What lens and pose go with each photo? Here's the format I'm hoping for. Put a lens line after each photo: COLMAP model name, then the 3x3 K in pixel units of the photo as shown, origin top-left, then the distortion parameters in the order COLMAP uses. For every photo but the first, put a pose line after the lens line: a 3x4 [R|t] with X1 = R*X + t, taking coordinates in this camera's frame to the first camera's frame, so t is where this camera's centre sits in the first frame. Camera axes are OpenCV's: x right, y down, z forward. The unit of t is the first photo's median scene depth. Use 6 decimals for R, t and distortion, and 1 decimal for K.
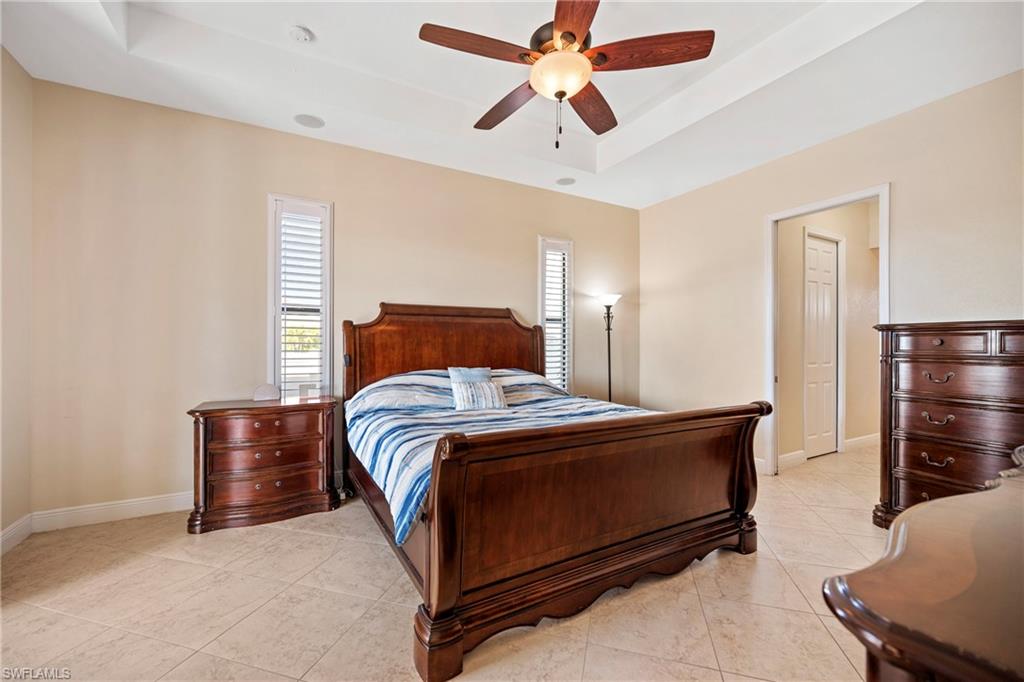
lens RADIAL K [[416.7, 0, 515.3], [0, 416.7, 344.1], [0, 0, 1]] dist [0.002872, -0.000187]
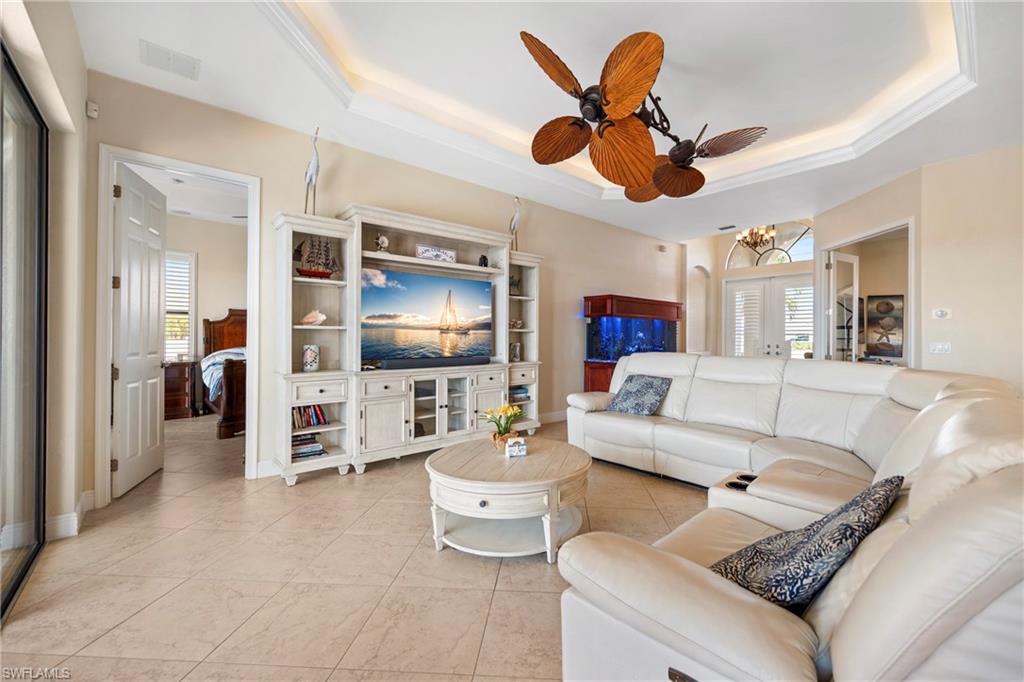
lens RADIAL K [[416.7, 0, 537.0], [0, 416.7, 326.6], [0, 0, 1]] dist [0.002872, -0.000187]
pose [[0.969400, 0.009004, 0.245322, 0.556604], [-0.007672, 0.999950, -0.006383, -0.022717], [-0.245367, 0.004306, 0.969421, -1.131873]]
